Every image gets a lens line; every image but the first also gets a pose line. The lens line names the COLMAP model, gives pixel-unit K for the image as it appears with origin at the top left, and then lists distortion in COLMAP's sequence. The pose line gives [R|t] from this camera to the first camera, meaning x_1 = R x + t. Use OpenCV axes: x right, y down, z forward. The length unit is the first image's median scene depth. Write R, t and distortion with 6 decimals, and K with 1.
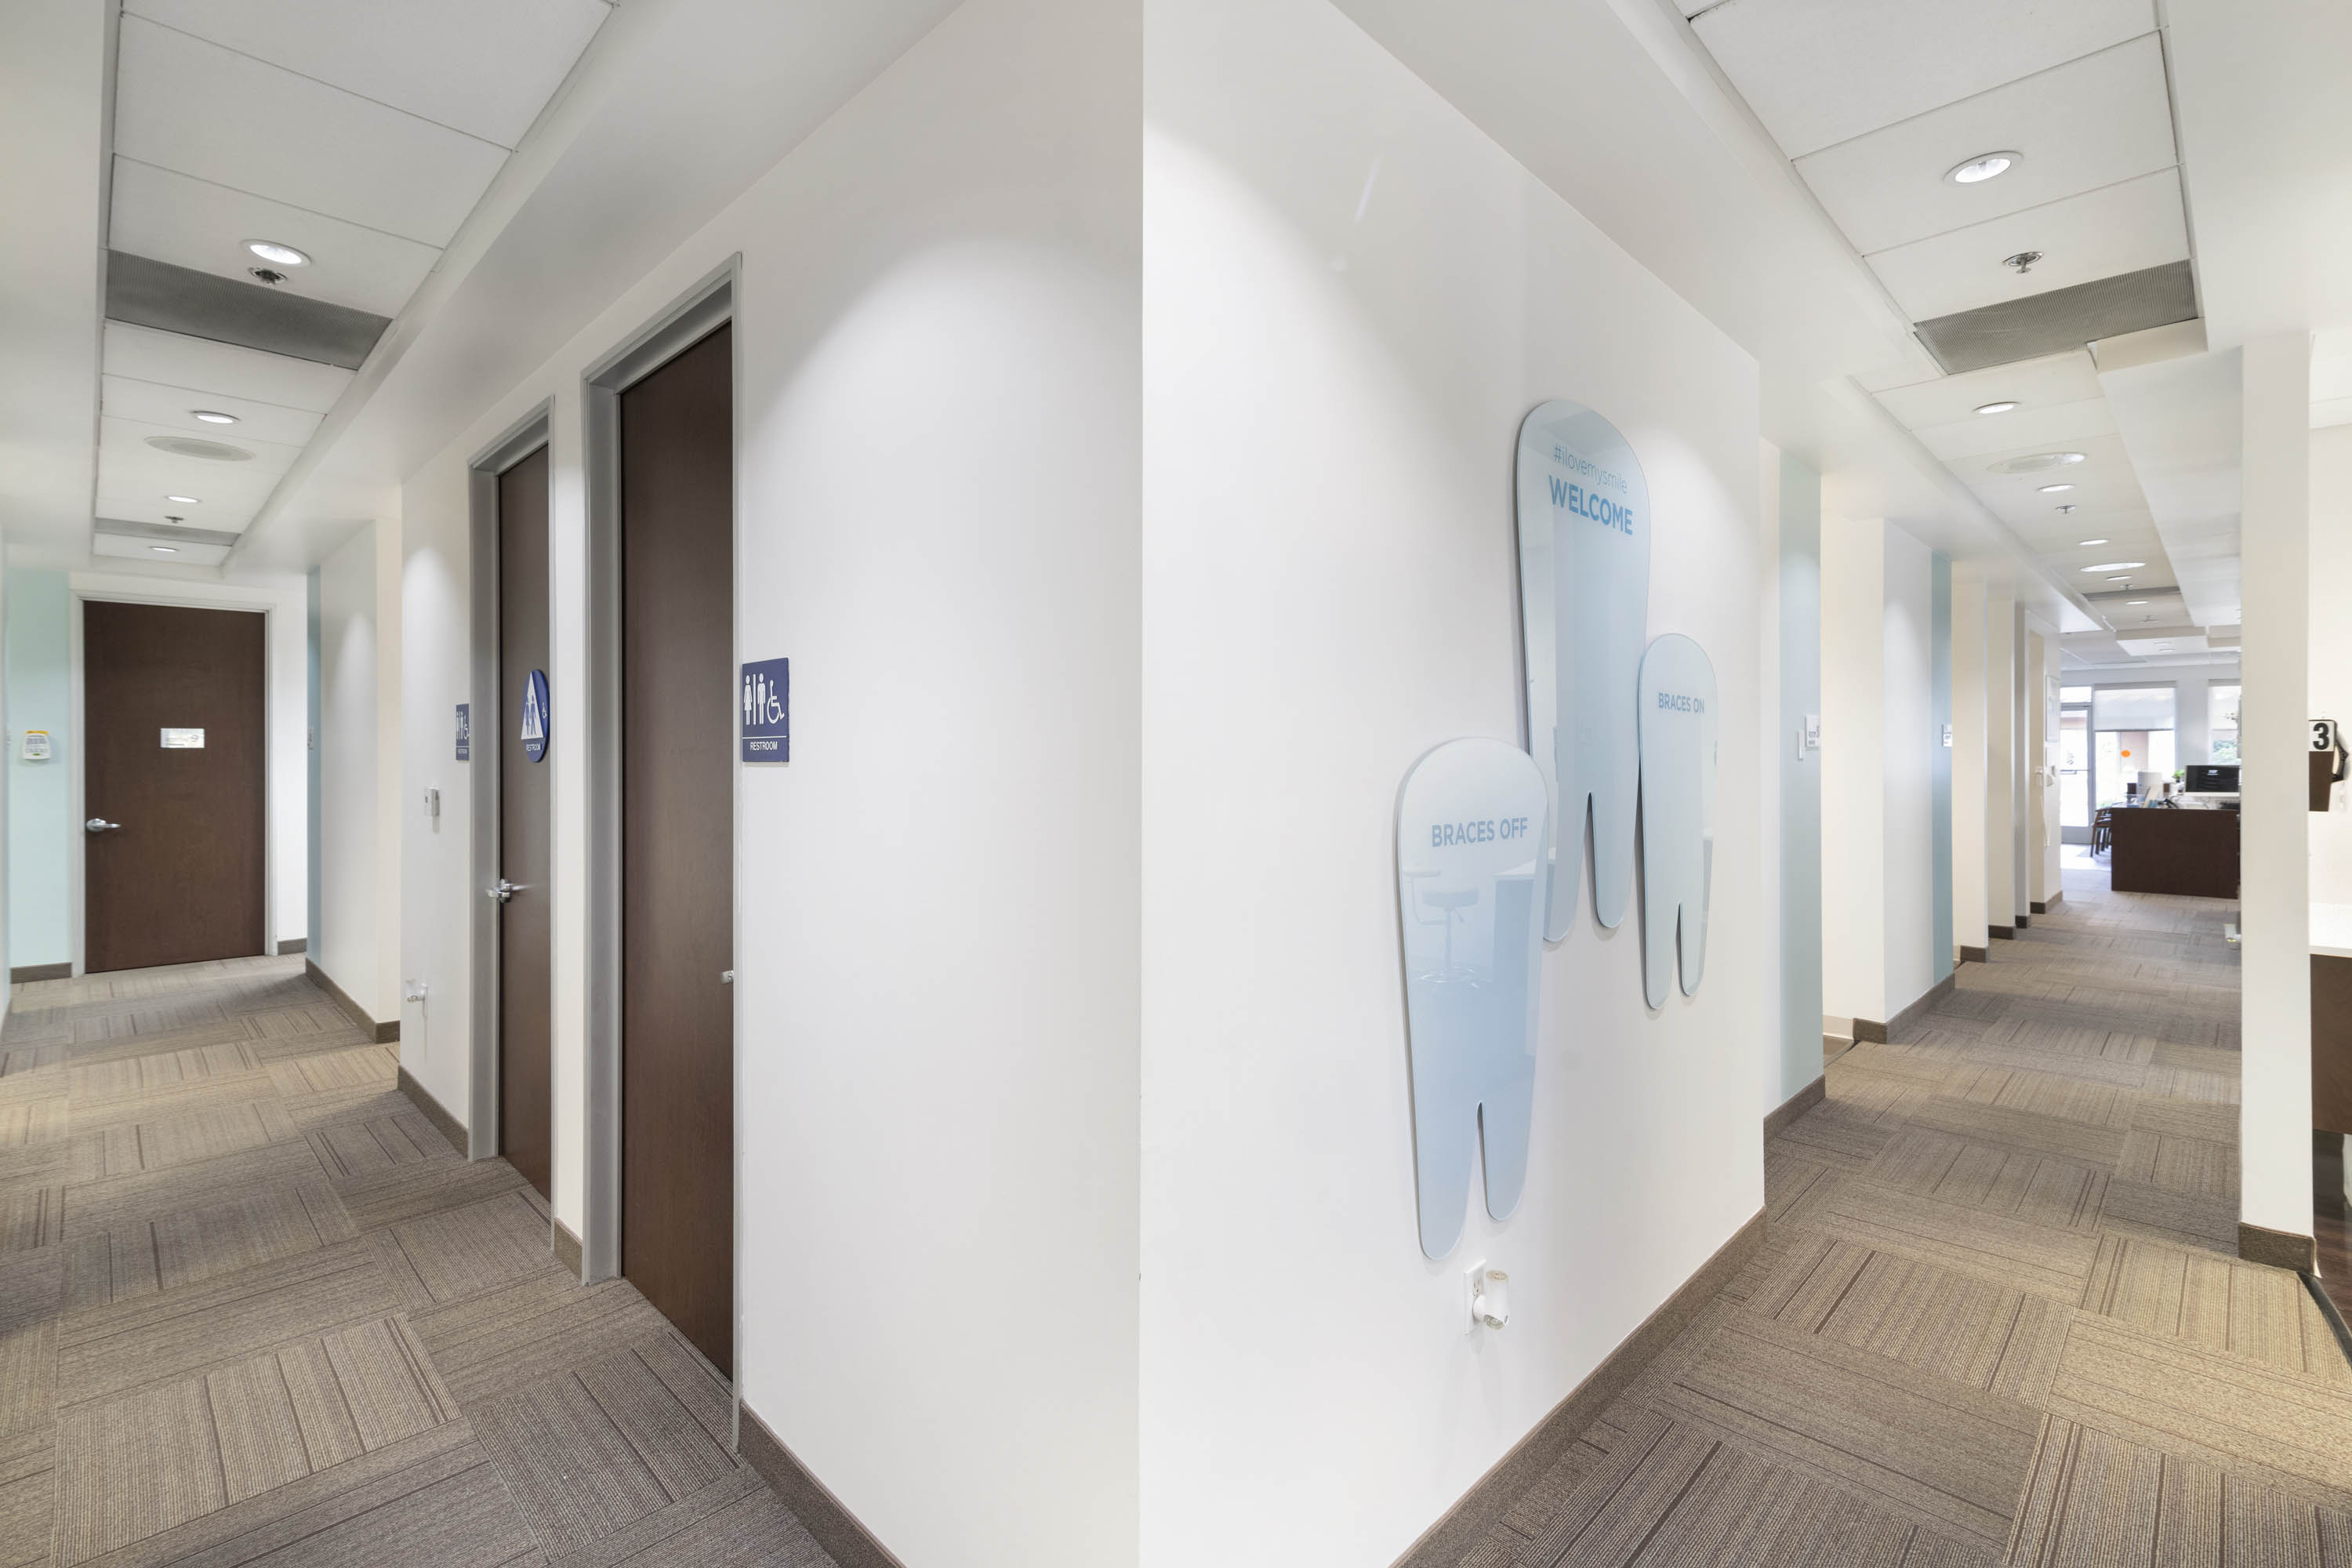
lens RADIAL K [[1074.3, 0, 1177.7], [0, 1074.3, 761.1], [0, 0, 1]] dist [0.010152, -0.000388]
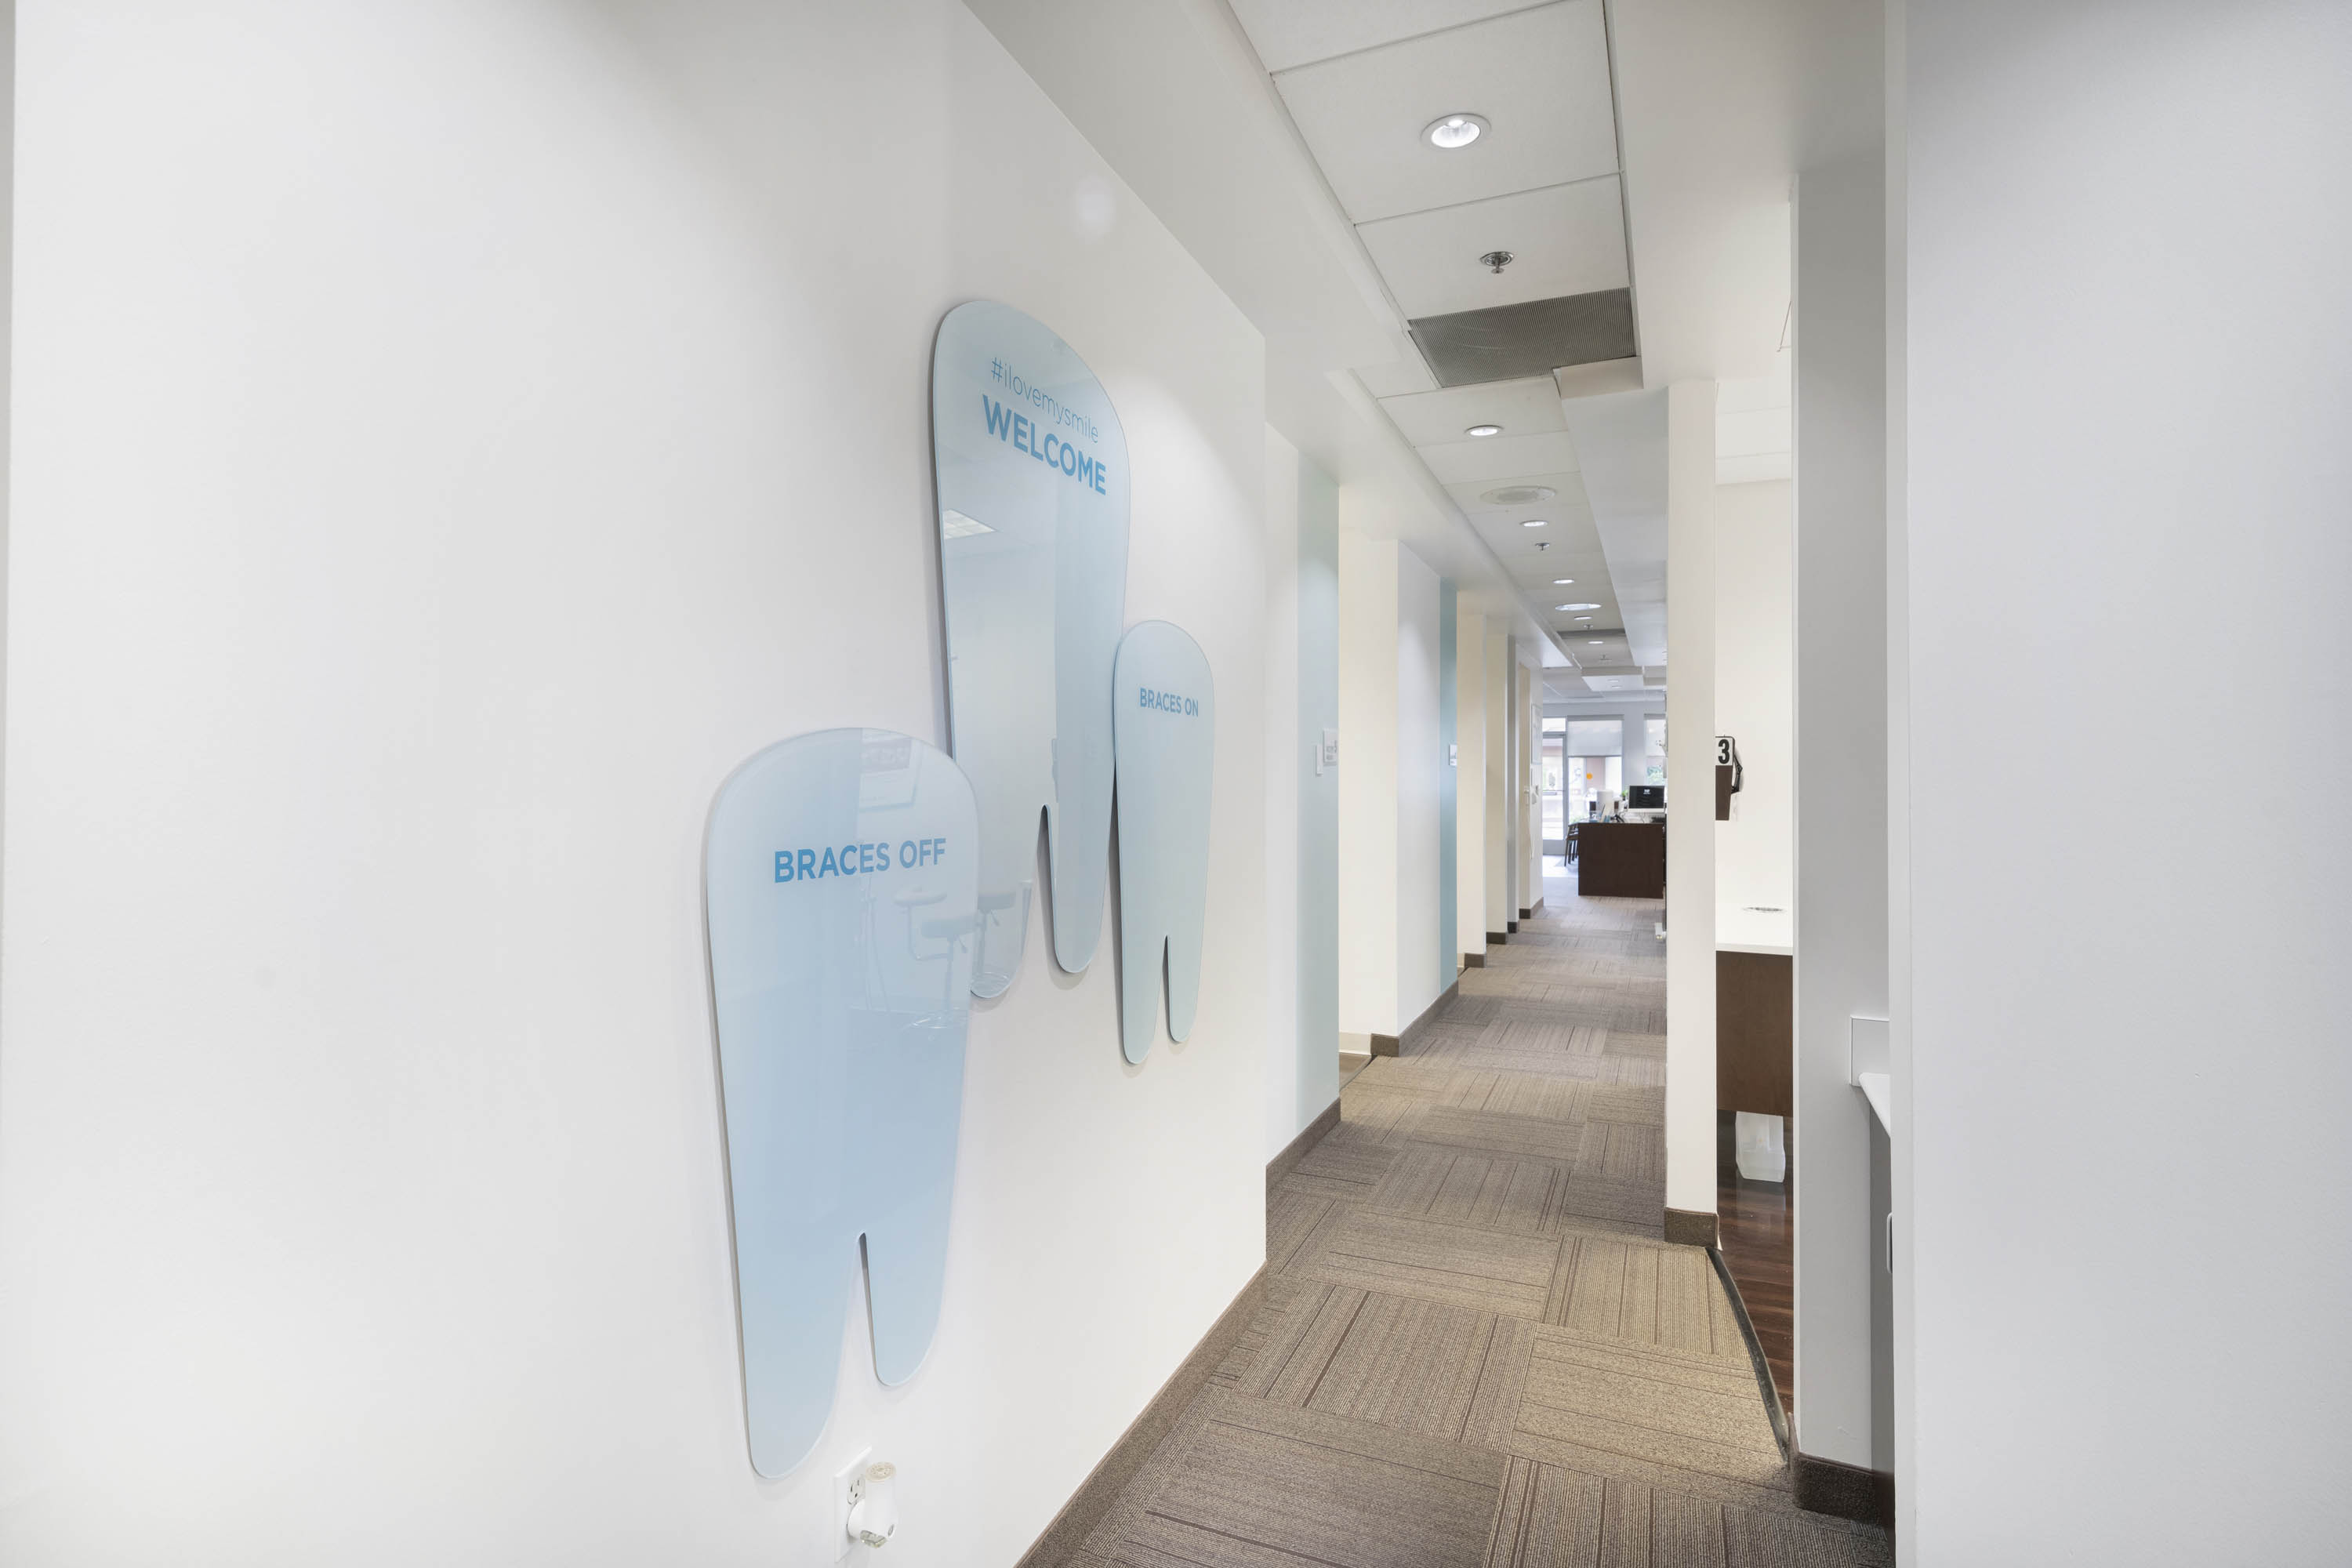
lens RADIAL K [[1150.8, 0, 1175.0], [0, 1150.8, 787.0], [0, 0, 1]] dist [0.003855, 0.000279]
pose [[0.931113, -0.000957, 0.364731, 0.117762], [-0.000101, 0.999996, 0.002883, 0.009245], [-0.364732, -0.002722, 0.931109, 0.123430]]
